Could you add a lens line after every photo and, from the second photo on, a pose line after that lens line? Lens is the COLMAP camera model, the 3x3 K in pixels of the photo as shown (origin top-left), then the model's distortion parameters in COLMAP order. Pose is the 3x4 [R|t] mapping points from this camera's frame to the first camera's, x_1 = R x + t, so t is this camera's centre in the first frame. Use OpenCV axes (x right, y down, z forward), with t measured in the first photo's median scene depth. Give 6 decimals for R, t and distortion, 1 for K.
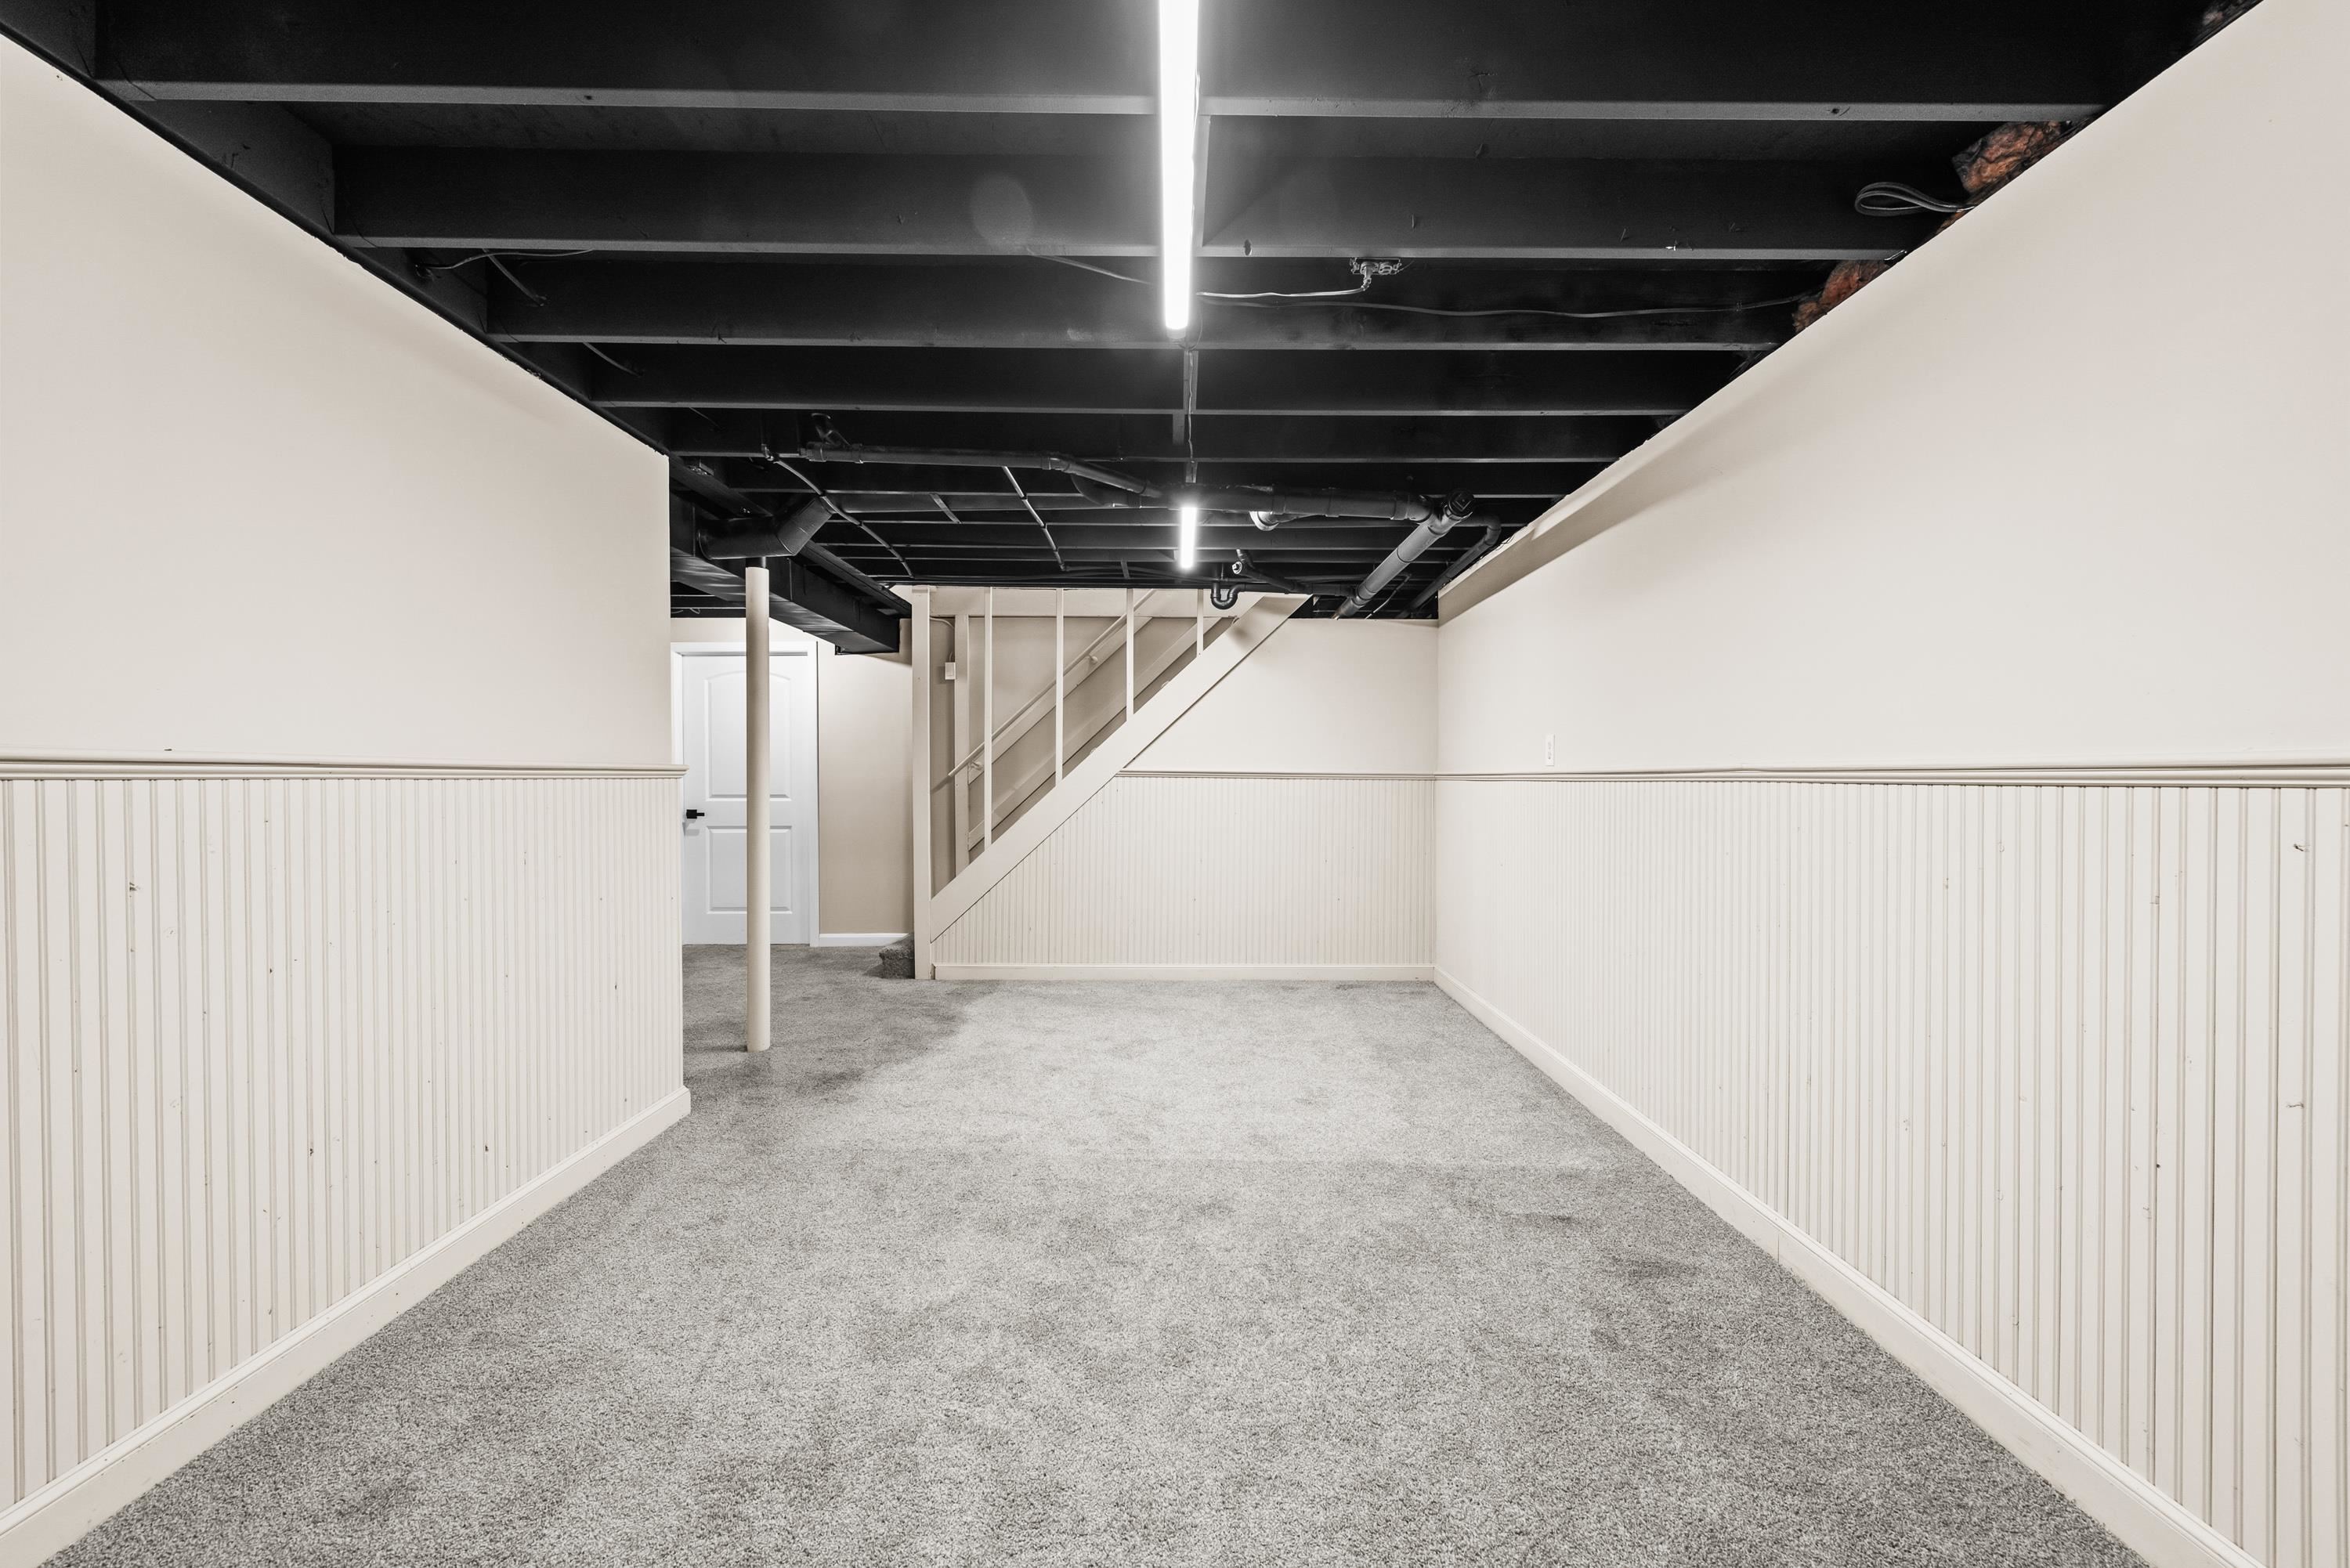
lens RADIAL K [[909.9, 0, 1186.0], [0, 909.9, 789.4], [0, 0, 1]] dist [0.016555, -0.006079]
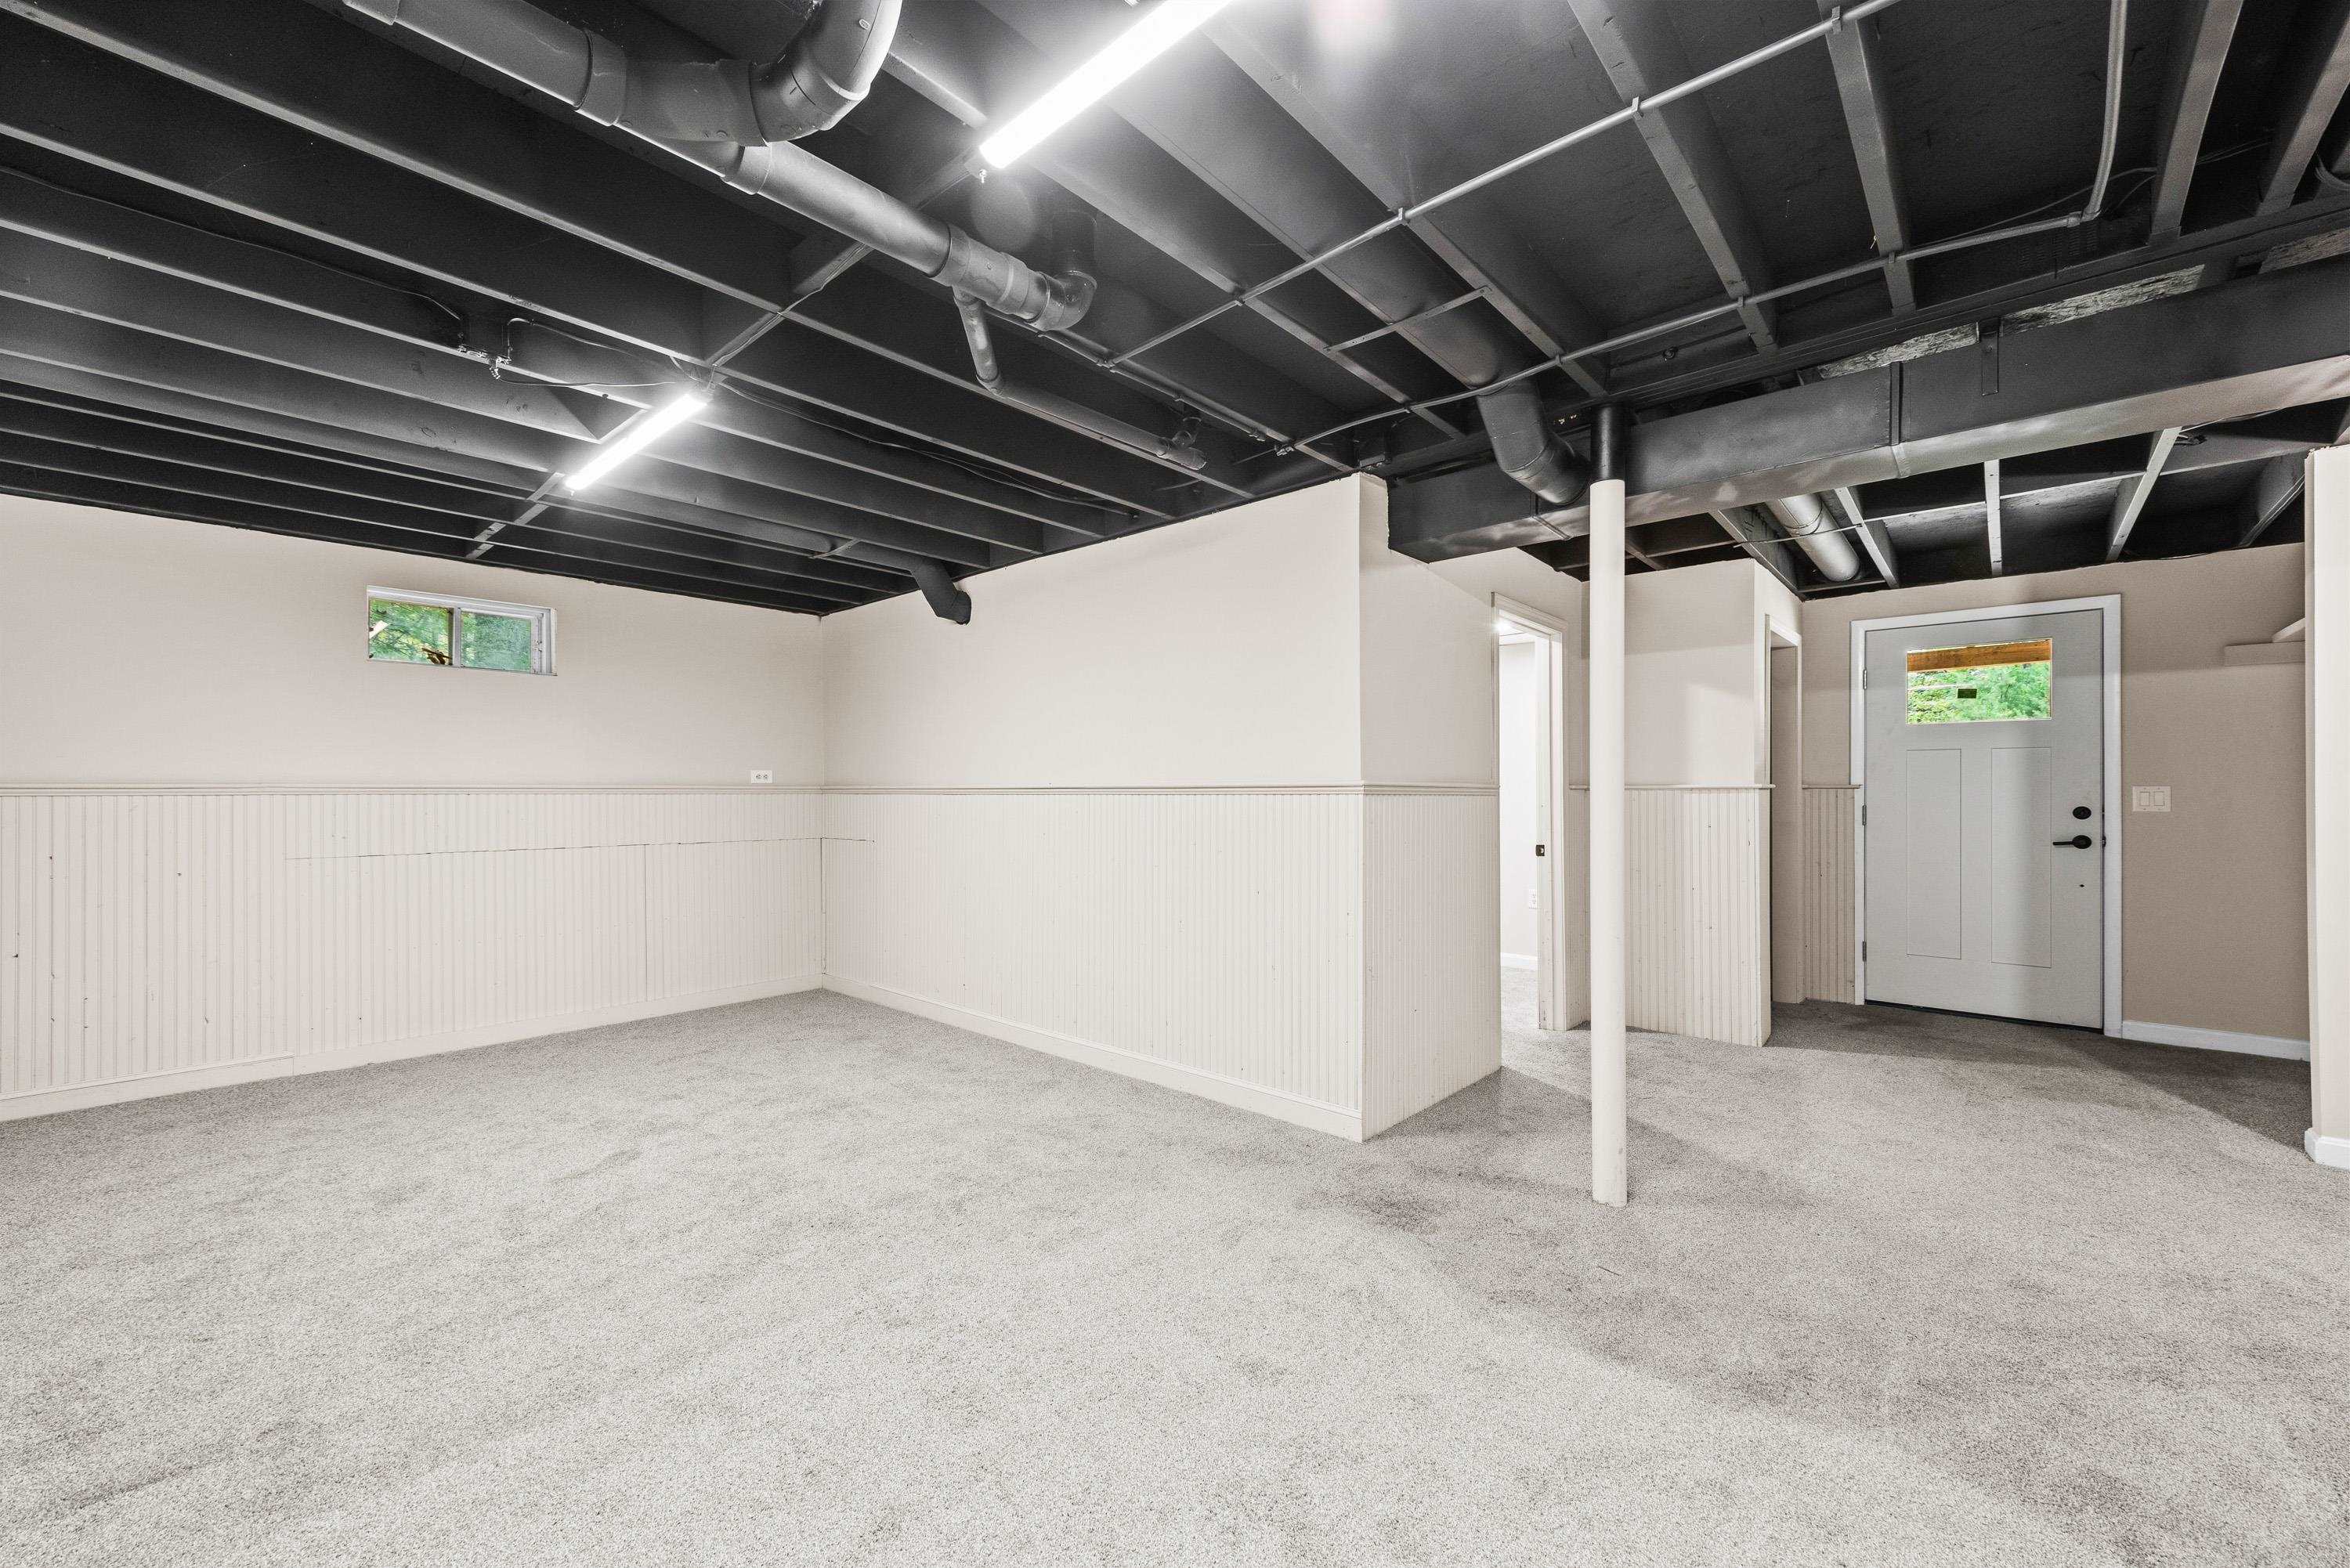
lens RADIAL K [[909.9, 0, 1186.0], [0, 909.9, 789.4], [0, 0, 1]] dist [0.016555, -0.006079]
pose [[-0.677333, -0.003342, -0.735669, 0.256280], [-0.009981, 0.999939, 0.004647, -0.015257], [0.735609, 0.010491, -0.677325, 1.358567]]
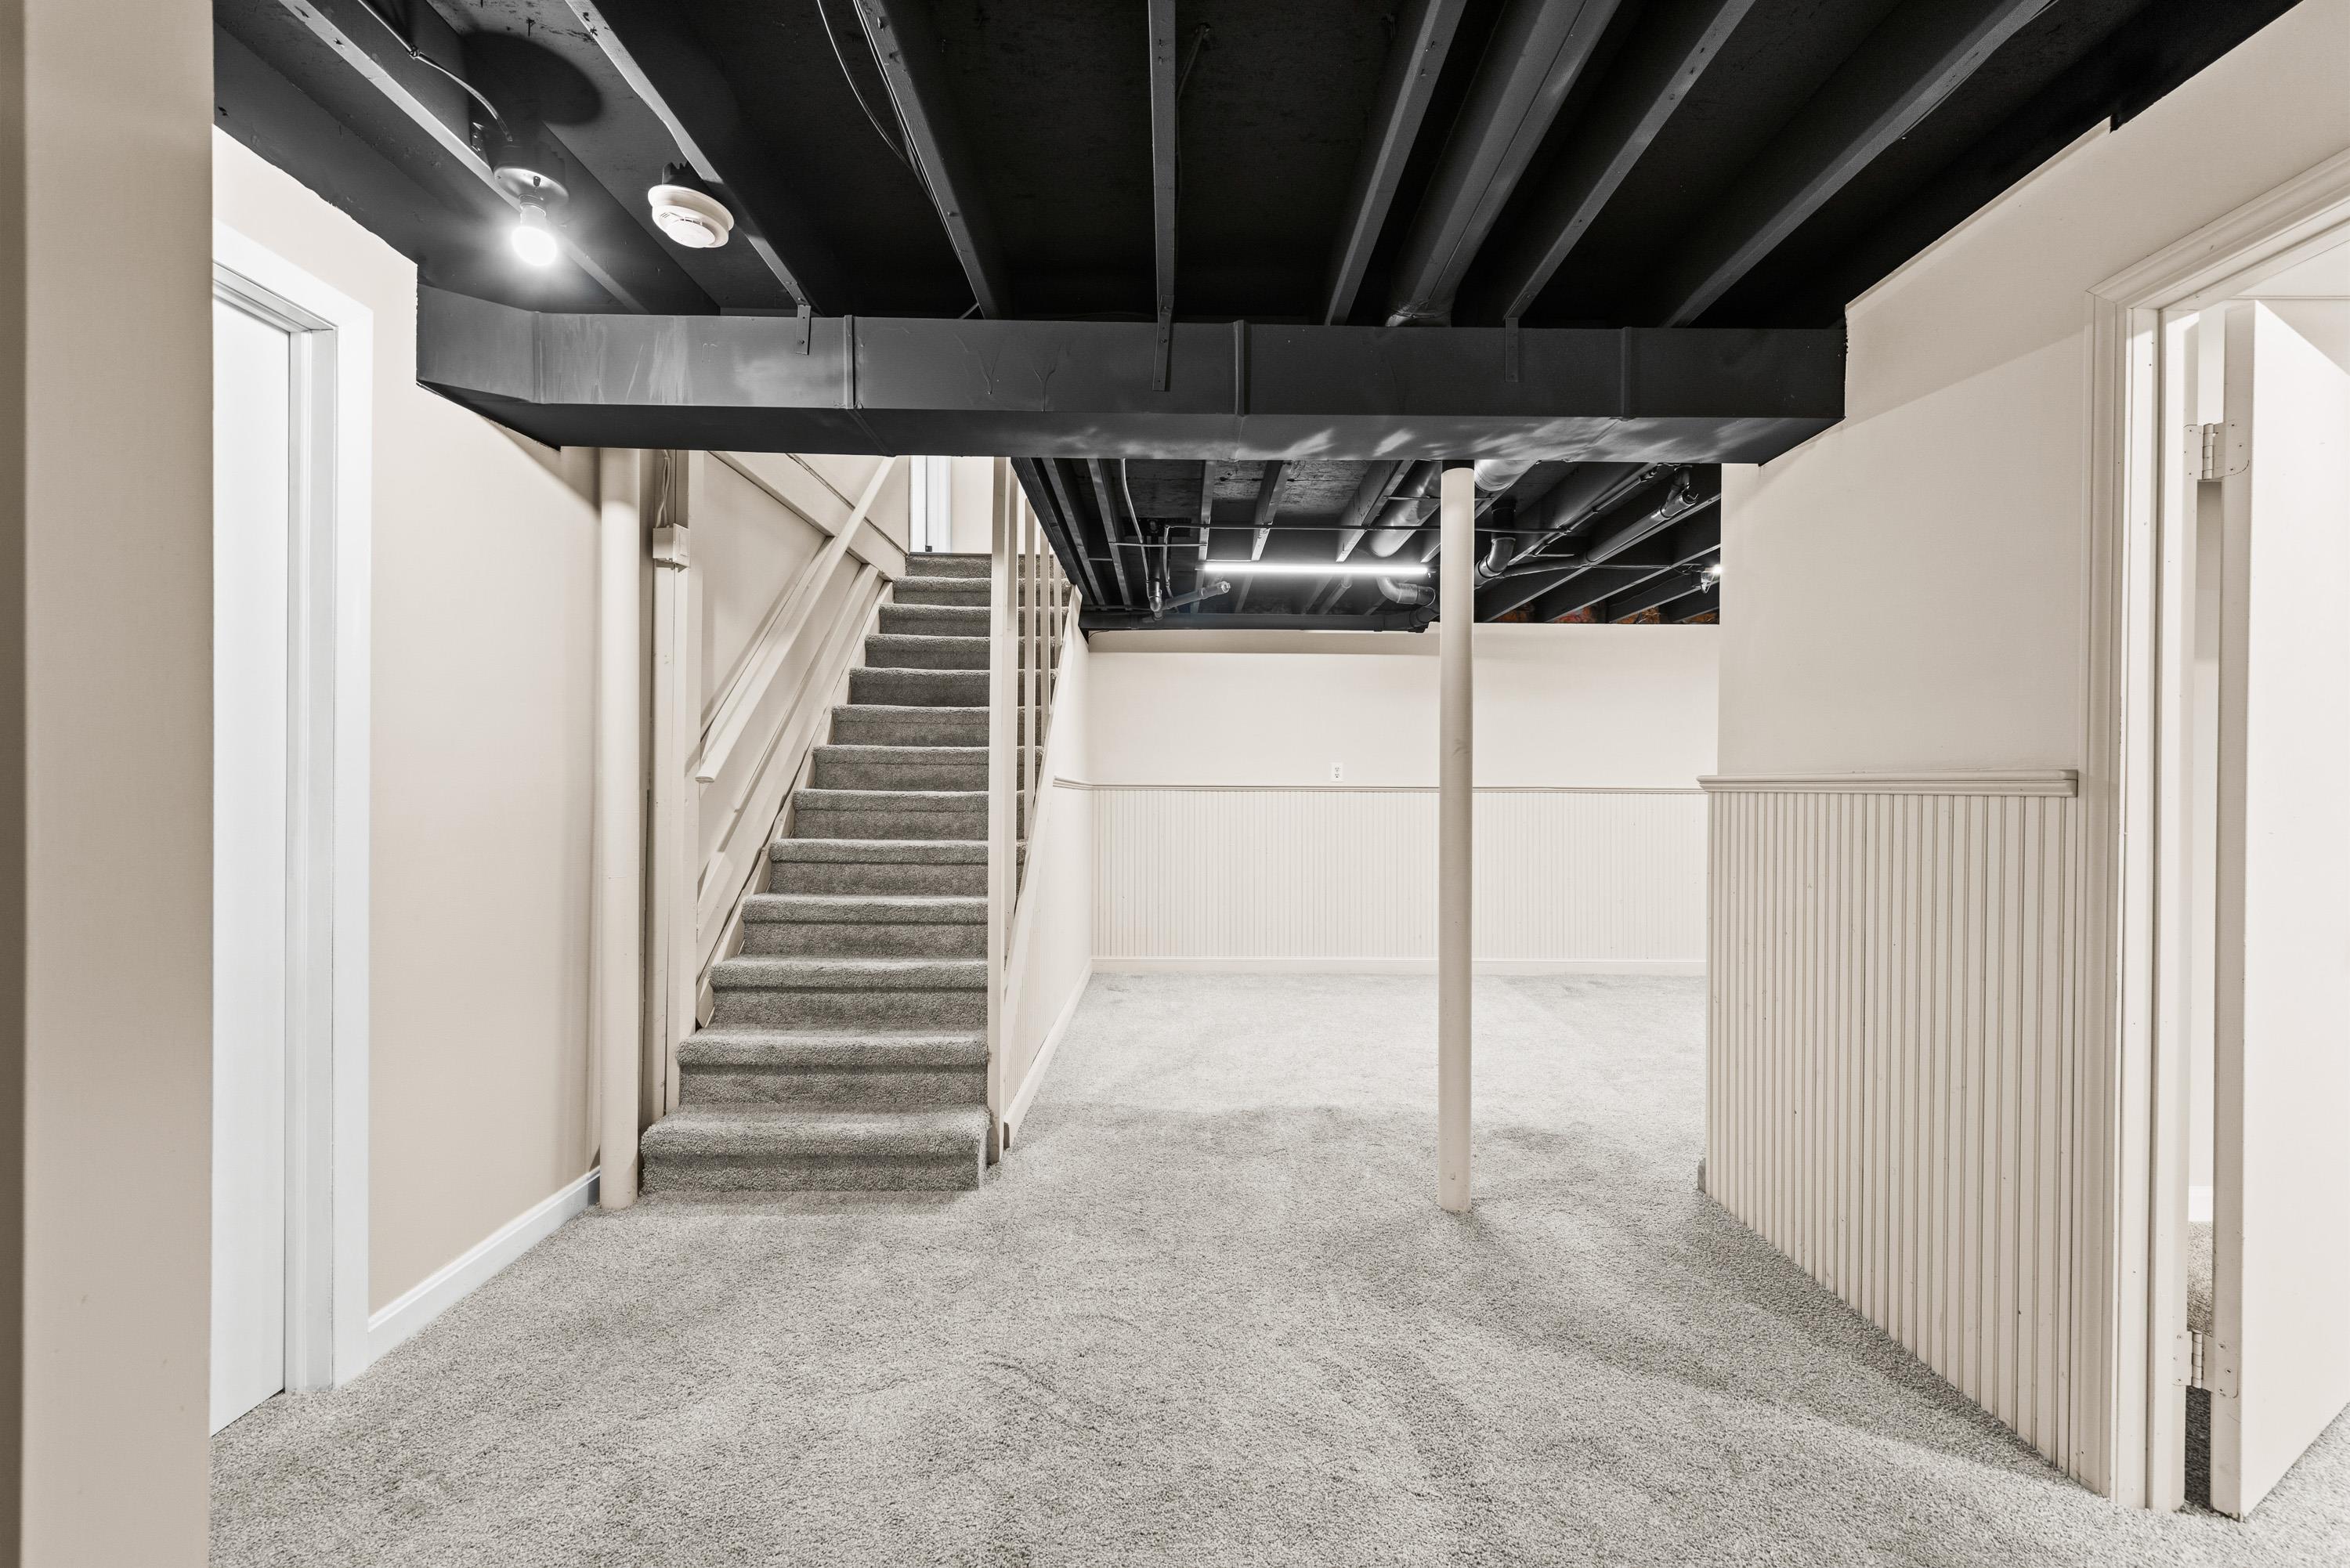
lens RADIAL K [[909.9, 0, 1186.0], [0, 909.9, 789.4], [0, 0, 1]] dist [0.016555, -0.006079]
pose [[-0.004892, -0.009200, 0.999946, -1.233986], [0.006587, 0.999936, 0.009232, -0.018769], [-0.999966, 0.006631, -0.004831, 1.325740]]
